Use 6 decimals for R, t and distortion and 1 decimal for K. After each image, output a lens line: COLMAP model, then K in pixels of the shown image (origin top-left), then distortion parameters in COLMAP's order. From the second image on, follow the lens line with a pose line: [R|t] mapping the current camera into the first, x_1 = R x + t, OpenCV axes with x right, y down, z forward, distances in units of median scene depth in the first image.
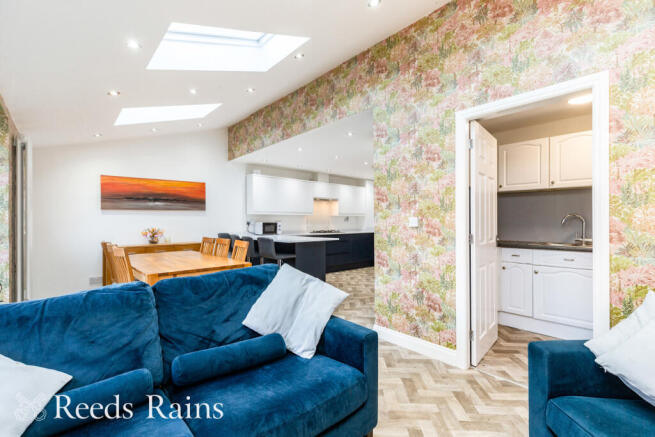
lens RADIAL K [[299.7, 0, 327.5], [0, 299.7, 218.5], [0, 0, 1]] dist [0.000099, -0.000058]
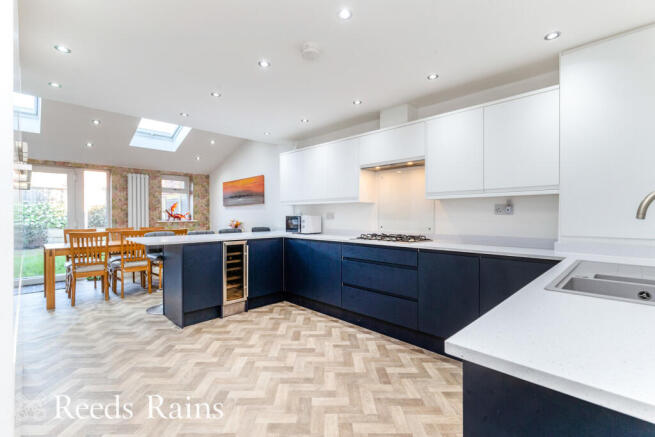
lens RADIAL K [[292.3, 0, 317.4], [0, 292.3, 217.2], [0, 0, 1]] dist [0.000156, 0.000009]
pose [[0.027620, 0.005295, -0.999604, 0.522056], [0.006872, 0.999961, 0.005487, 0.014022], [0.999595, -0.007021, 0.027582, 1.075231]]
